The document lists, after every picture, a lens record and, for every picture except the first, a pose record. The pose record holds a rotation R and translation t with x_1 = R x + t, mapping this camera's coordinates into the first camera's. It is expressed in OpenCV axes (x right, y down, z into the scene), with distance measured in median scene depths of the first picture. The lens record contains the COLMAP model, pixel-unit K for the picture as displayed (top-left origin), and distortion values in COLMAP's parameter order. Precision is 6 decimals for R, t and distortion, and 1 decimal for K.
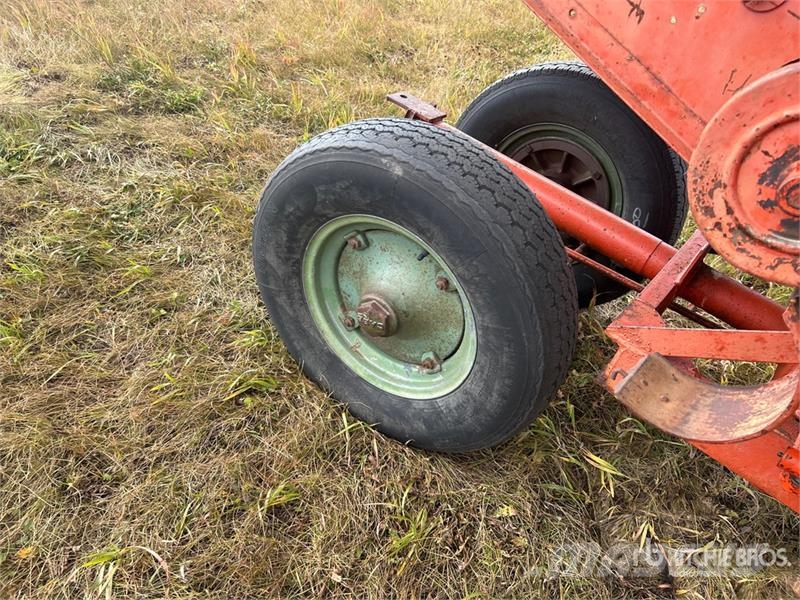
lens RADIAL K [[611.0, 0, 395.9], [0, 611.0, 301.7], [0, 0, 1]] dist [0.028330, -0.012928]
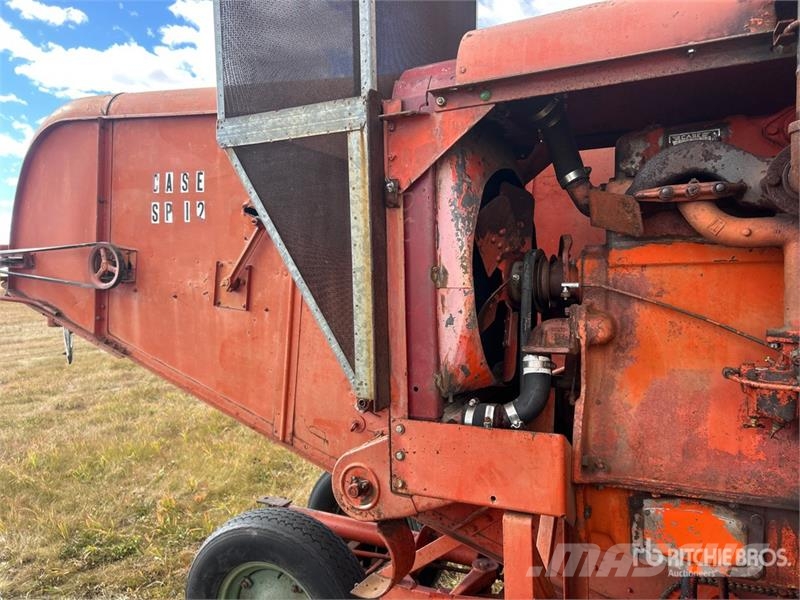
lens RADIAL K [[611.0, 0, 399.8], [0, 611.0, 304.2], [0, 0, 1]] dist [0.028330, -0.012928]
pose [[0.952565, -0.230666, 0.198529, 0.108850], [0.302968, 0.780515, -0.546815, 0.213611], [-0.028824, 0.581025, 0.813375, -0.527837]]
